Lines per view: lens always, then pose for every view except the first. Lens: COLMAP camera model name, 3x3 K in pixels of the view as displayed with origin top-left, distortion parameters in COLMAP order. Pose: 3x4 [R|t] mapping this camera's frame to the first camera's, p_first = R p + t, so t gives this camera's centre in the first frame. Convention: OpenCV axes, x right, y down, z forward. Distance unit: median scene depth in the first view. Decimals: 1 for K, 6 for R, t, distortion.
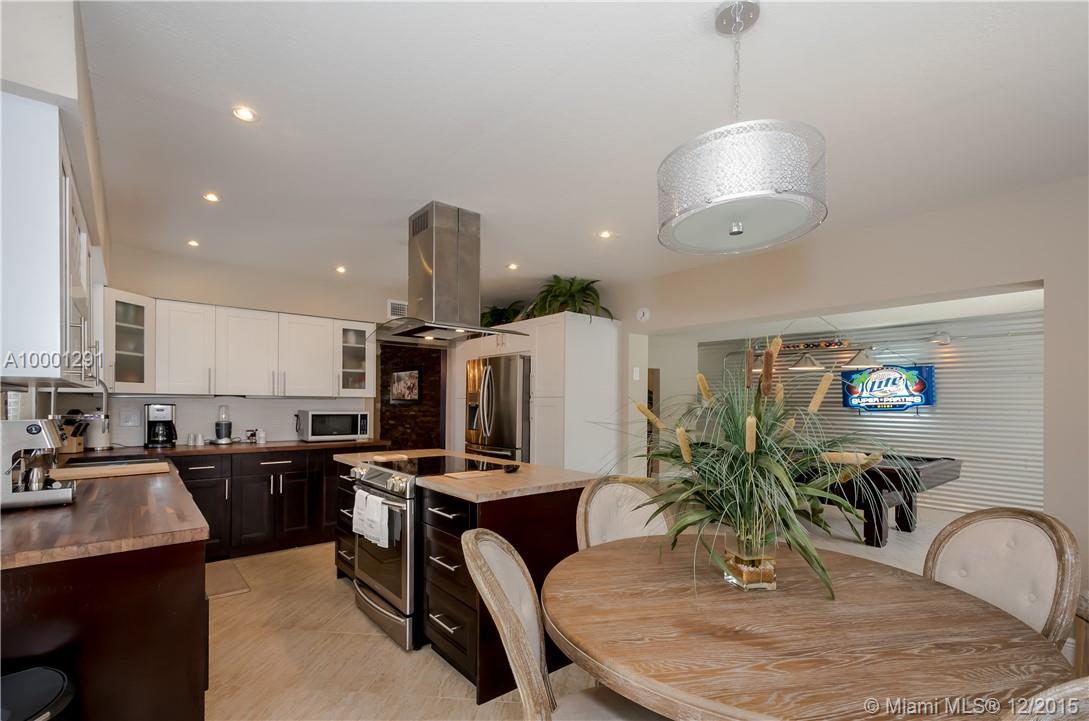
lens RADIAL K [[488.3, 0, 534.5], [0, 488.3, 404.1], [0, 0, 1]] dist [0.005554, 0.001153]
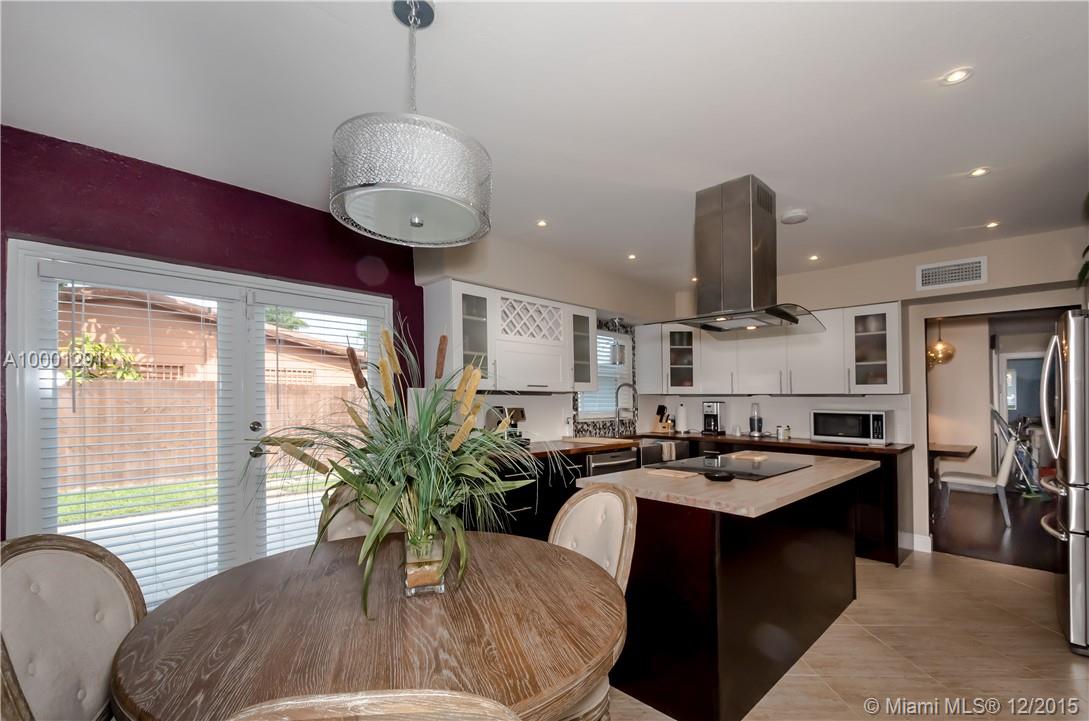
lens RADIAL K [[488.3, 0, 537.2], [0, 488.3, 395.7], [0, 0, 1]] dist [0.005554, 0.001153]
pose [[0.088852, -0.013200, -0.995957, 0.470758], [-0.006722, 0.999881, -0.013852, 0.004558], [0.996022, 0.007925, 0.088753, 0.381682]]
